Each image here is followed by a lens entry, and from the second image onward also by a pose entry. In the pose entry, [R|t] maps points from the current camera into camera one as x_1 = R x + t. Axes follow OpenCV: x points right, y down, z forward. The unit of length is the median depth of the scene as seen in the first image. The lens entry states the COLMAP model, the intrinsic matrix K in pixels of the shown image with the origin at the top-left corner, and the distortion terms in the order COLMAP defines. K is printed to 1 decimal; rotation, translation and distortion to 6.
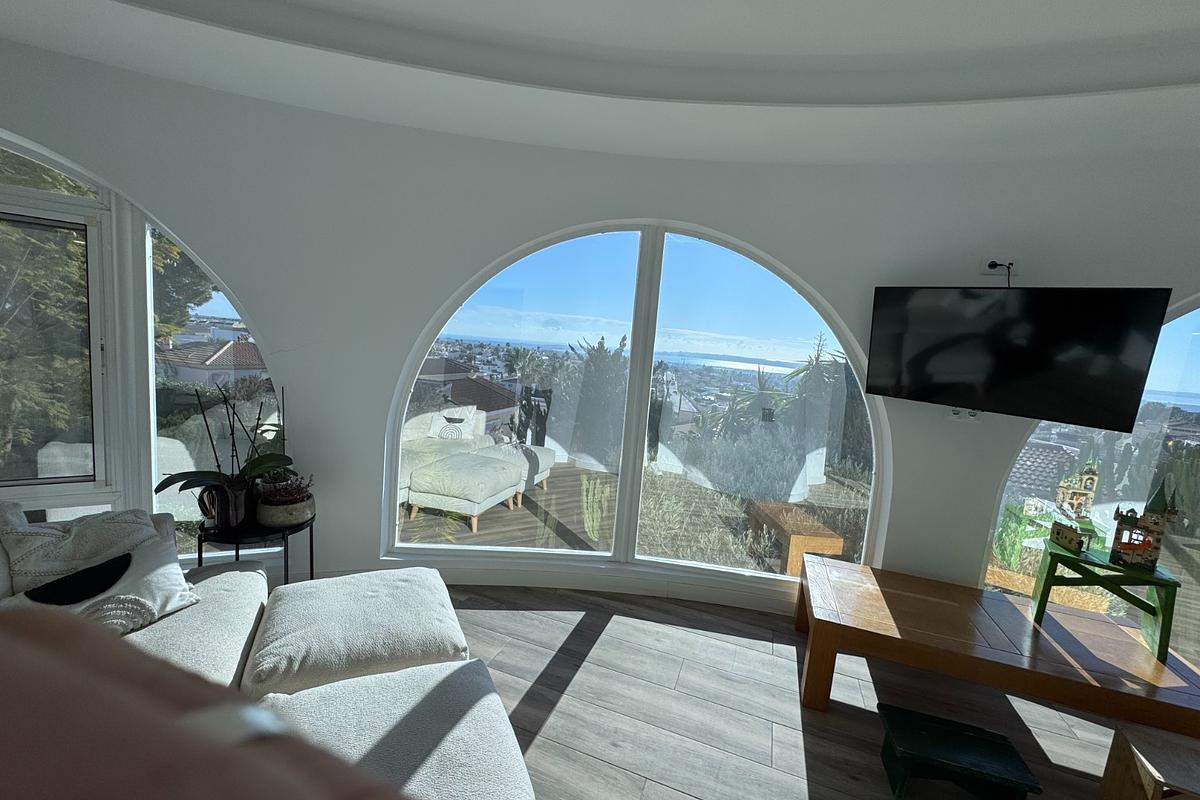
lens RADIAL K [[480.5, 0, 598.2], [0, 480.5, 403.5], [0, 0, 1]] dist [-0.010501, 0.001936]
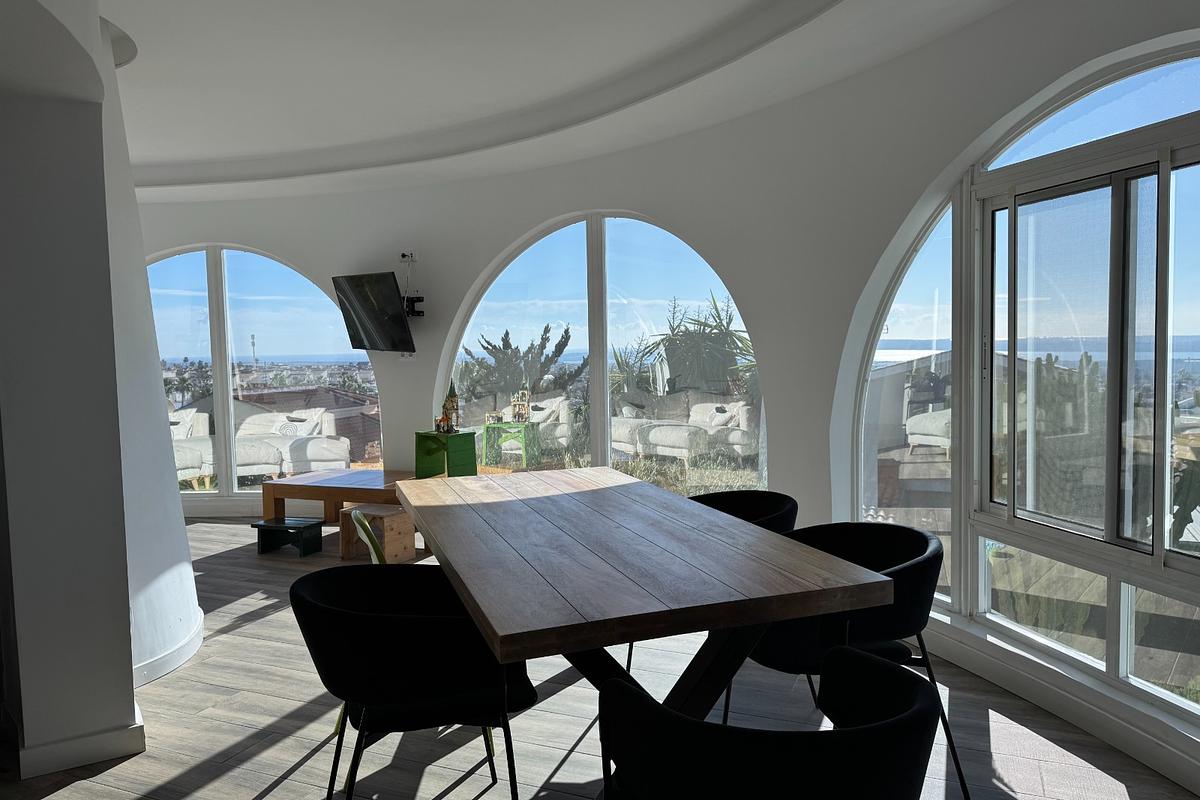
lens RADIAL K [[854.8, 0, 607.1], [0, 854.8, 392.8], [0, 0, 1]] dist [0.021694, -0.033337]
pose [[0.994141, -0.092553, -0.055843, 1.365165], [0.088436, 0.993464, -0.072162, 0.343490], [0.062157, 0.066801, 0.995828, -1.414326]]
